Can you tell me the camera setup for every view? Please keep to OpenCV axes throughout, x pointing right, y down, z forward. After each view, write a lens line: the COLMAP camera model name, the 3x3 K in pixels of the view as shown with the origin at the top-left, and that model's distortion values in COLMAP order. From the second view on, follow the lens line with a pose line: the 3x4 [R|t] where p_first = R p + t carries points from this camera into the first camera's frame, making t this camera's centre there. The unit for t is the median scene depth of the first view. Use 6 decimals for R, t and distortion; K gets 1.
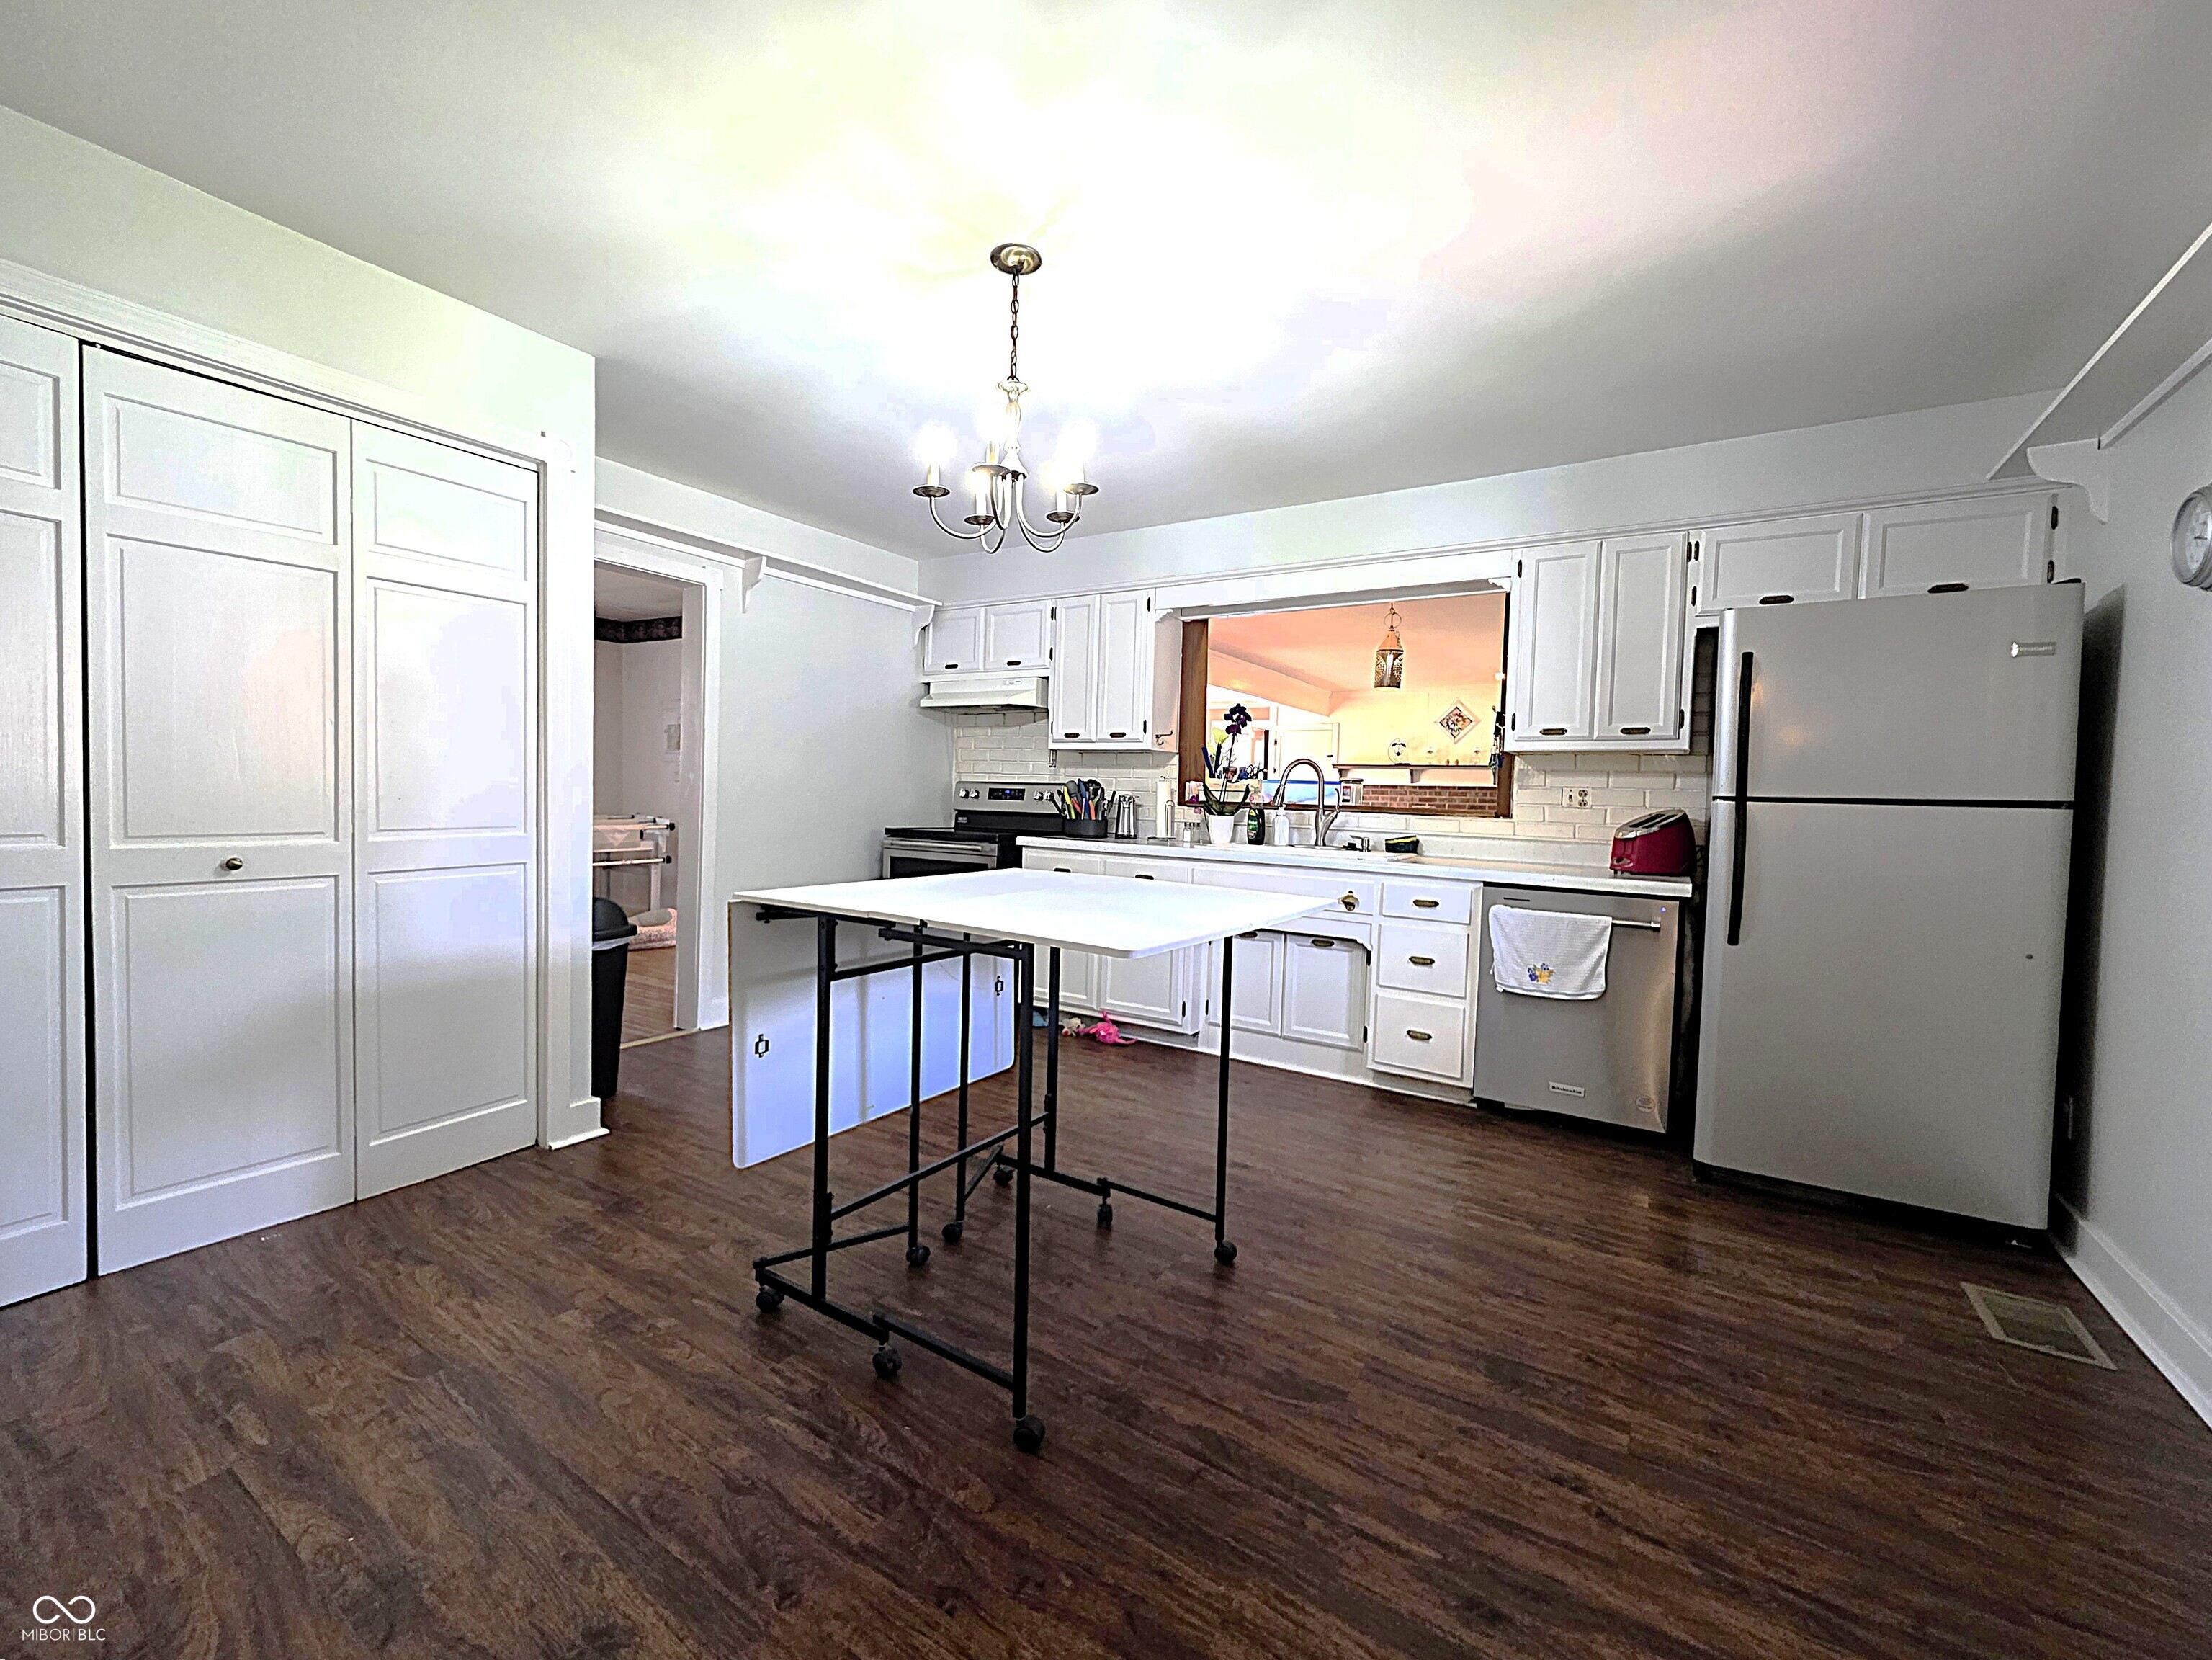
lens RADIAL K [[906.6, 0, 1099.6], [0, 906.6, 823.3], [0, 0, 1]] dist [0.001449, -0.000281]
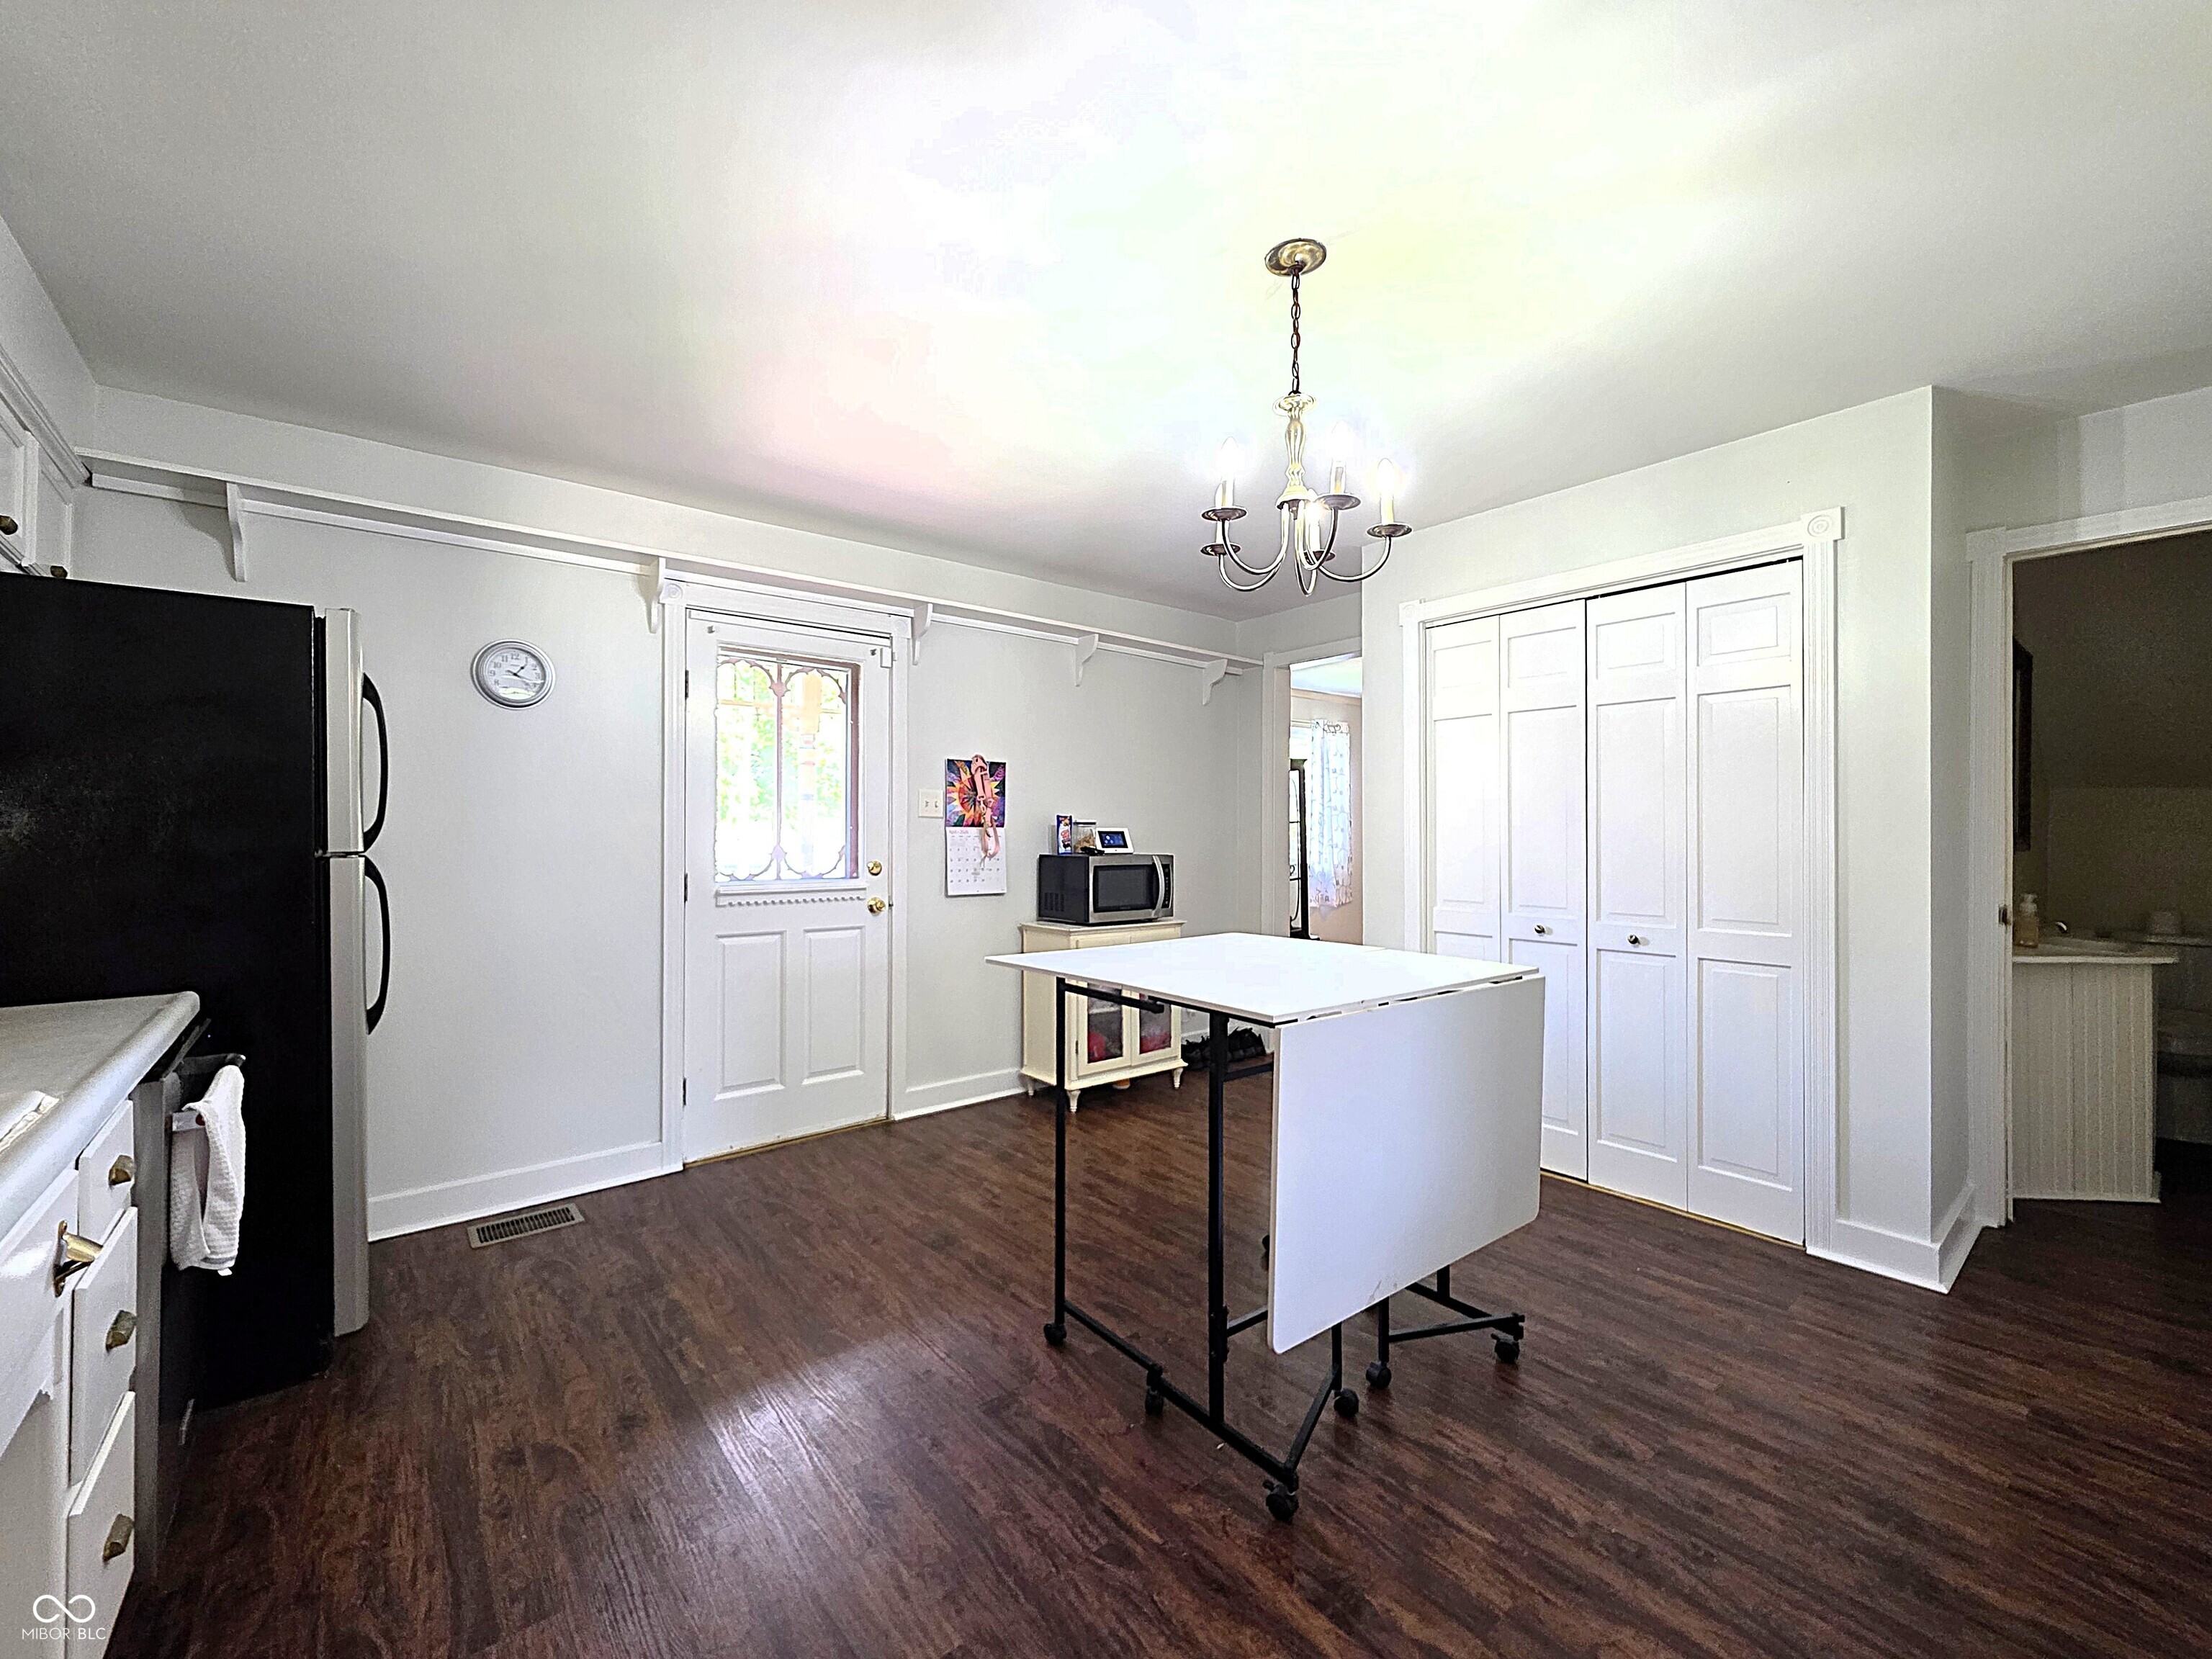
lens RADIAL K [[906.5, 0, 1099.6], [0, 906.5, 822.8], [0, 0, 1]] dist [0.001449, -0.000281]
pose [[-0.949776, -0.024075, 0.312002, -0.138825], [-0.016125, 0.999477, 0.028038, -0.073222], [-0.312513, 0.021599, -0.949668, 1.320138]]
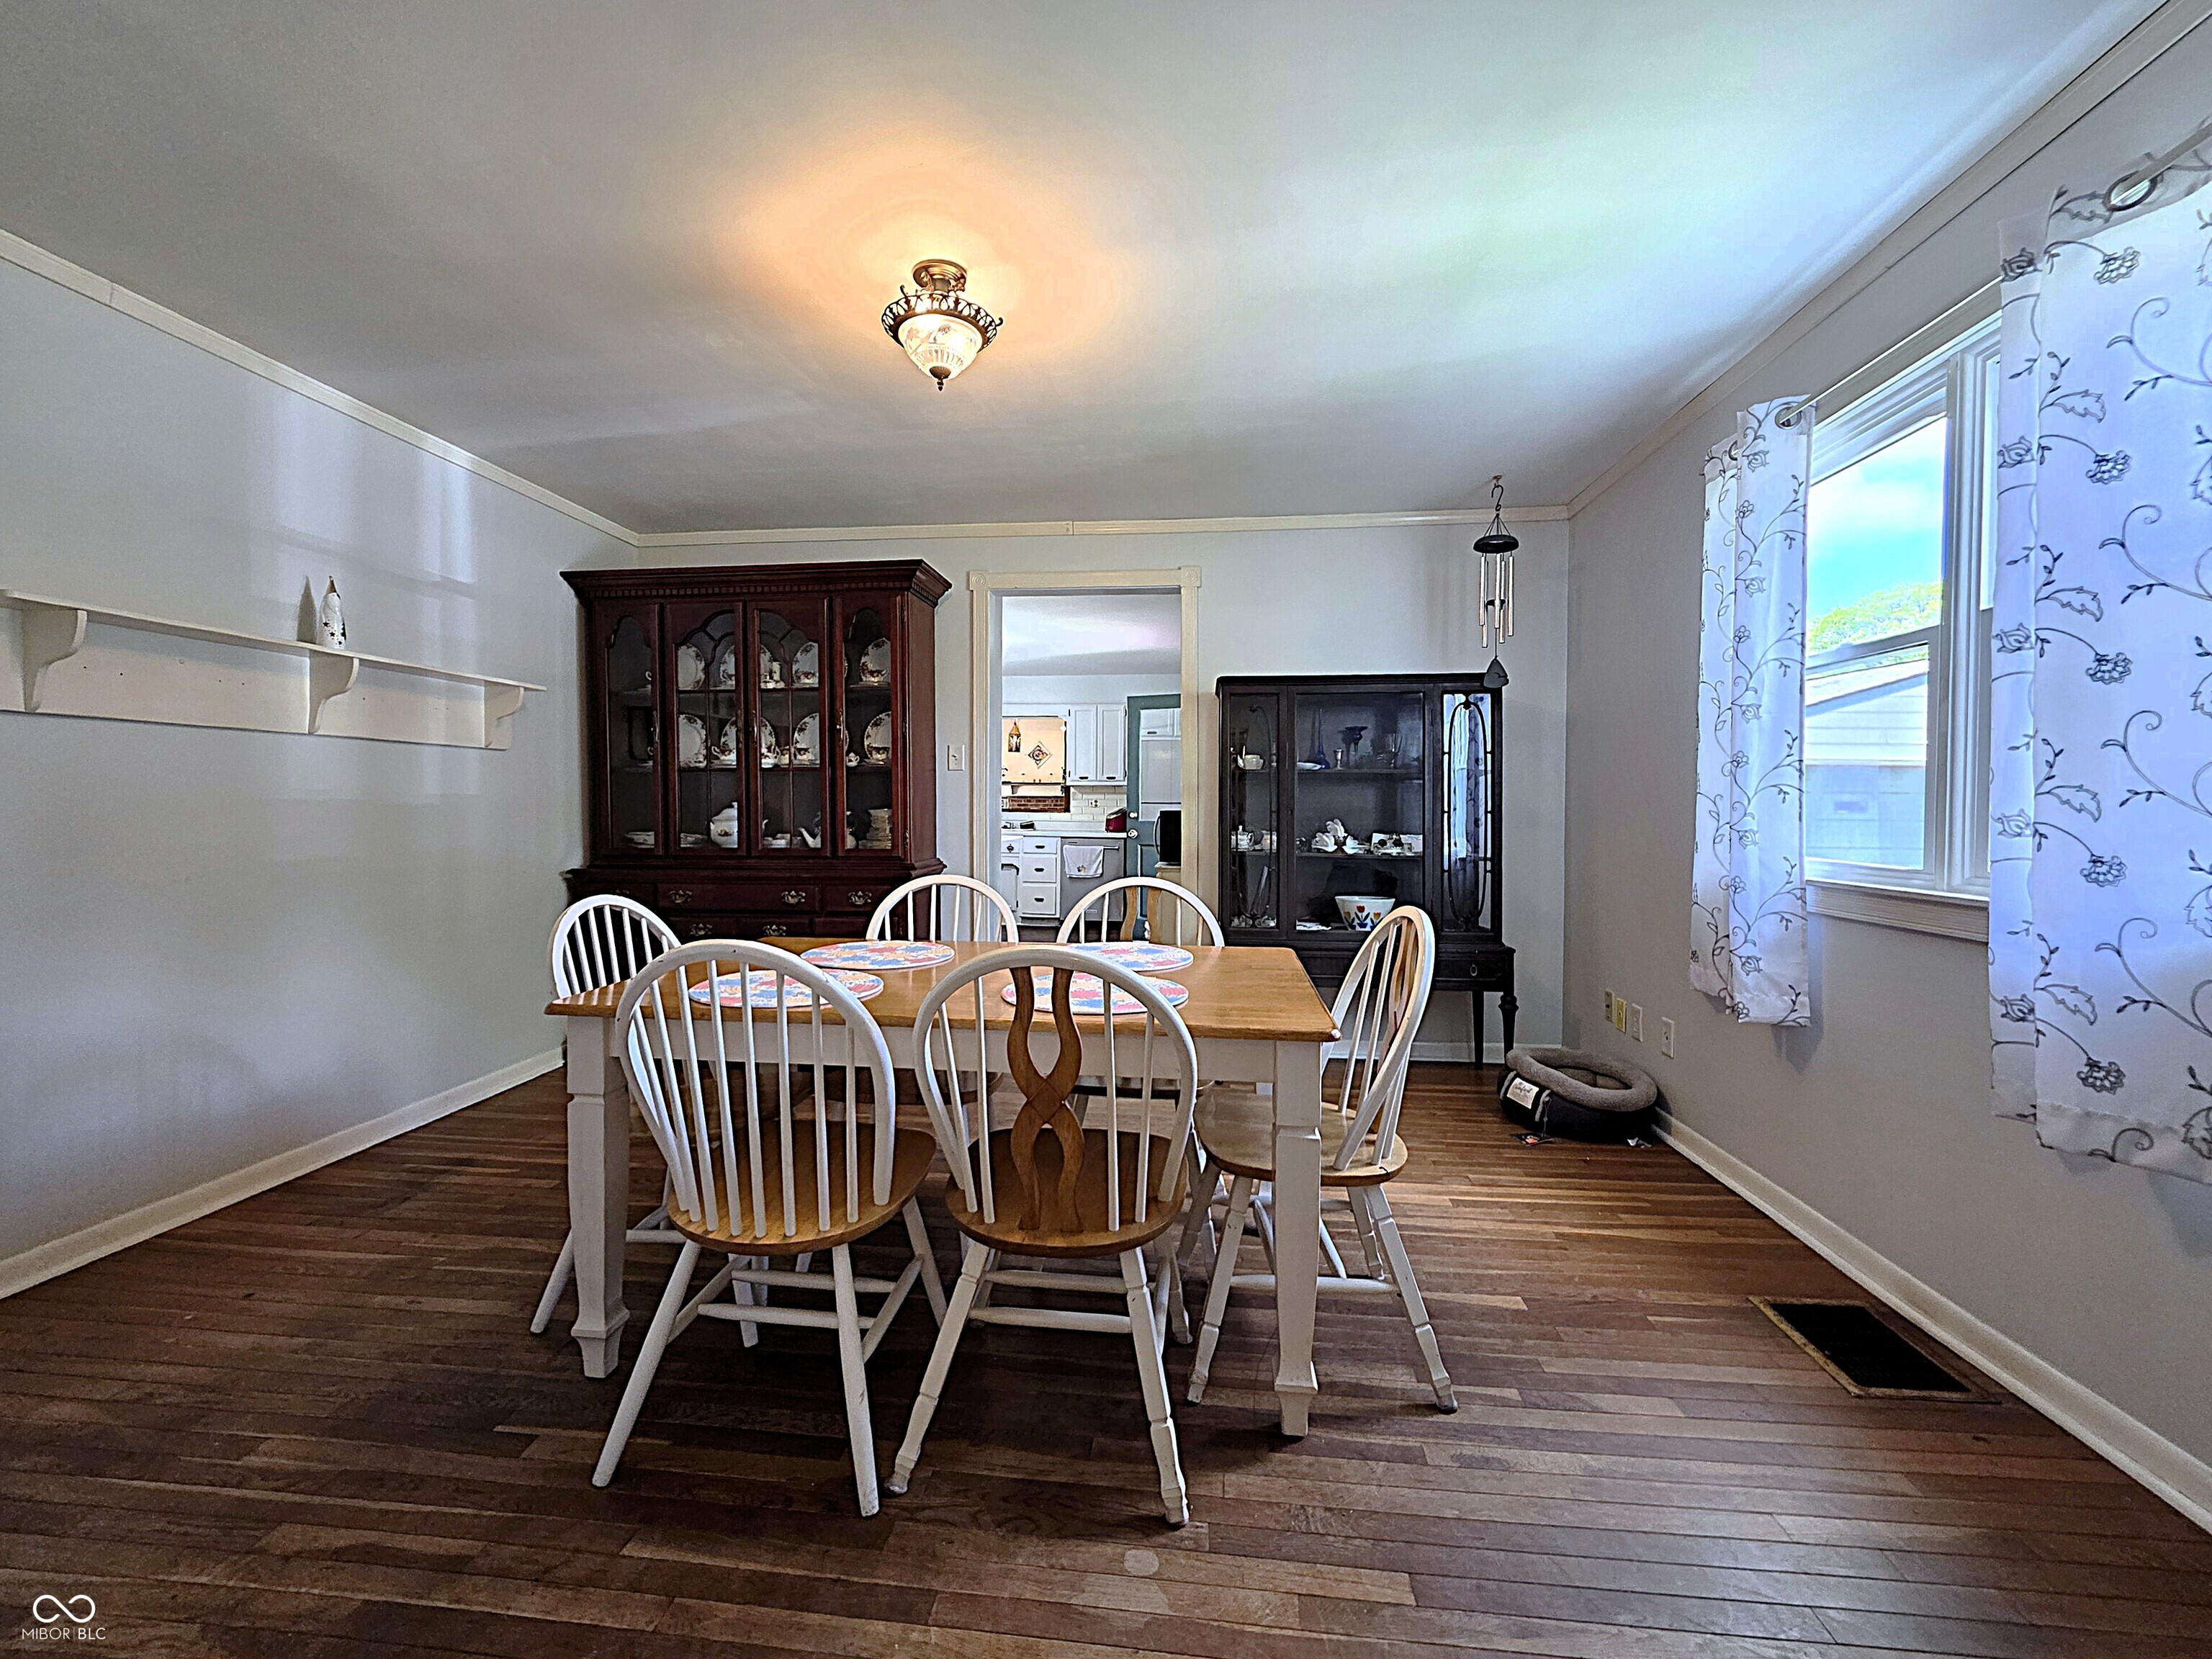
lens RADIAL K [[891.9, 0, 1106.0], [0, 891.9, 829.5], [0, 0, 1]] dist [0.005975, -0.000165]
pose [[0.892923, -0.036881, 0.448696, -0.678751], [0.036348, 0.999291, 0.009804, 0.026700], [-0.448740, 0.007555, 0.893631, -1.498036]]
